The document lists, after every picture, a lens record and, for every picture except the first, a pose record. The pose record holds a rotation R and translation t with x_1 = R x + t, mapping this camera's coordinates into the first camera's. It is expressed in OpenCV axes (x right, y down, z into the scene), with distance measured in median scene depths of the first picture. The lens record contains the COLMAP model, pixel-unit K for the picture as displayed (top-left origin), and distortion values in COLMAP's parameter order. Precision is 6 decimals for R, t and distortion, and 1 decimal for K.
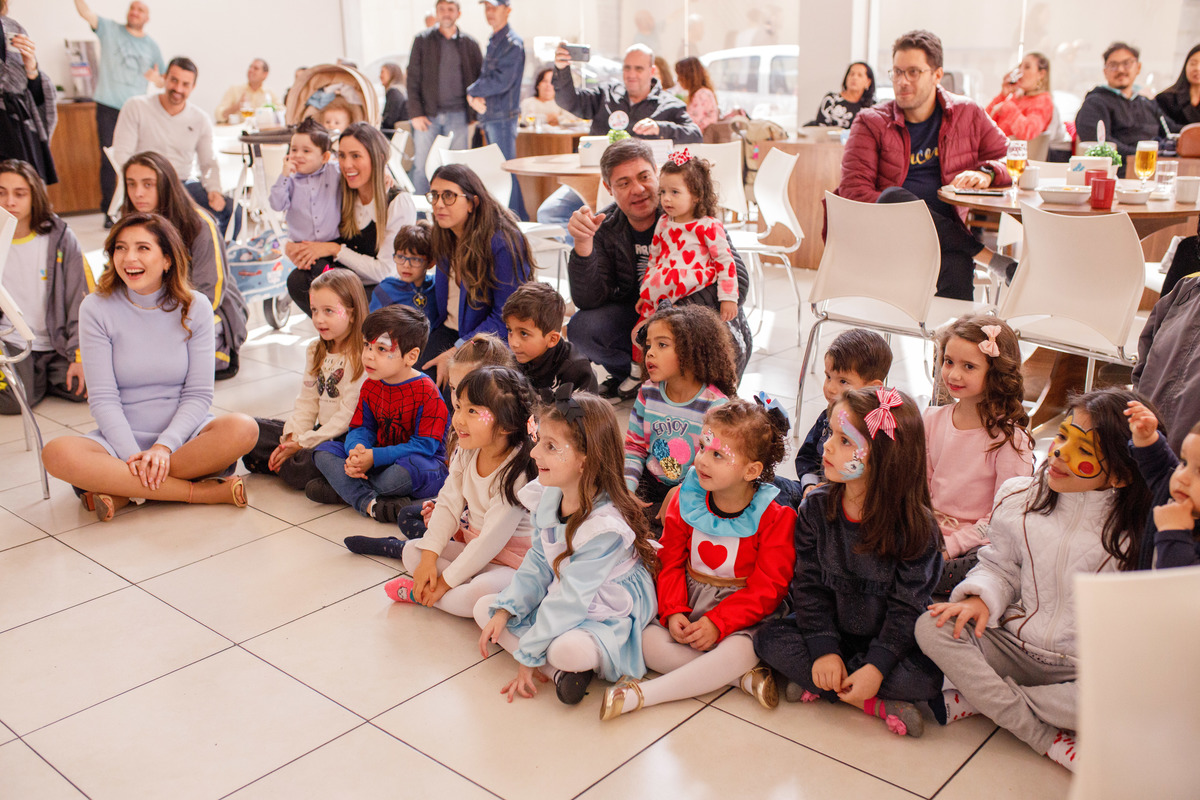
lens RADIAL K [[1141.0, 0, 606.4], [0, 1141.0, 397.1], [0, 0, 1]] dist [-0.059319, 0.088986]
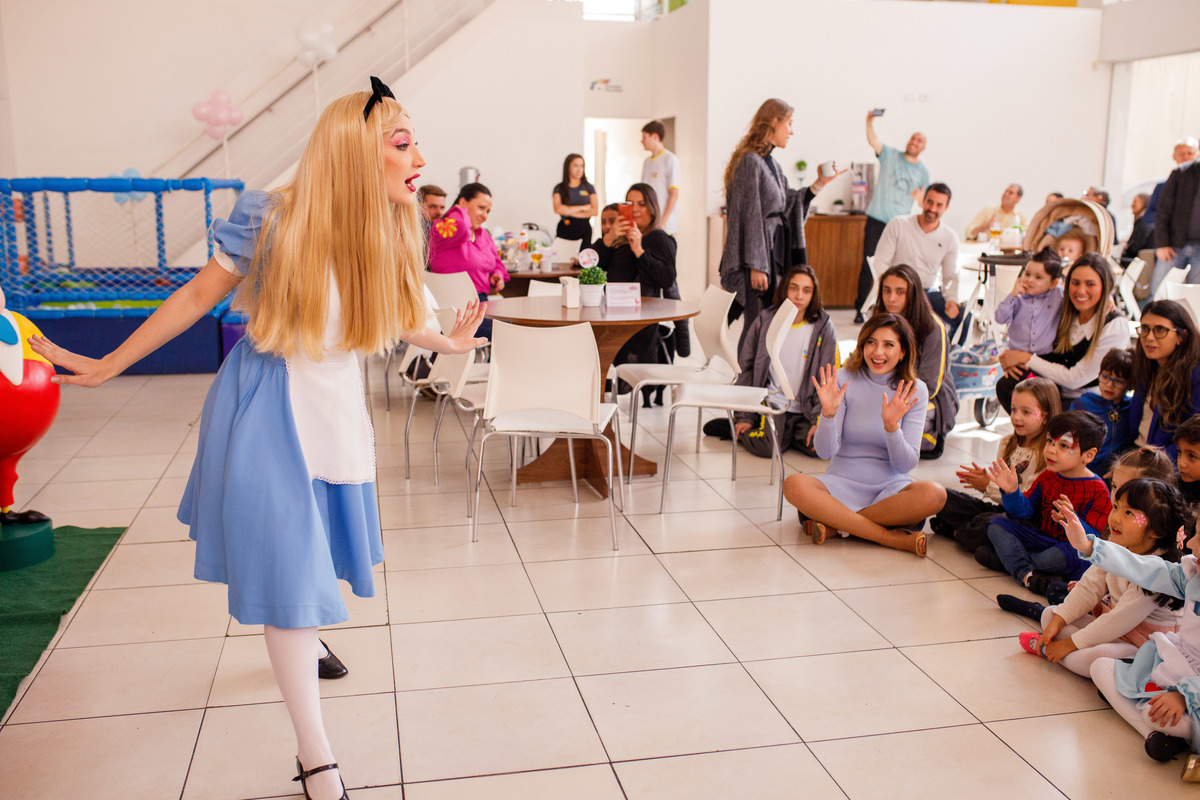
lens RADIAL K [[1141.0, 0, 606.4], [0, 1141.0, 397.1], [0, 0, 1]] dist [-0.059319, 0.088986]
pose [[0.805156, 0.136861, -0.577056, 0.058345], [-0.190205, 0.981200, -0.032676, 0.020821], [0.561735, 0.136068, 0.816051, -0.141582]]
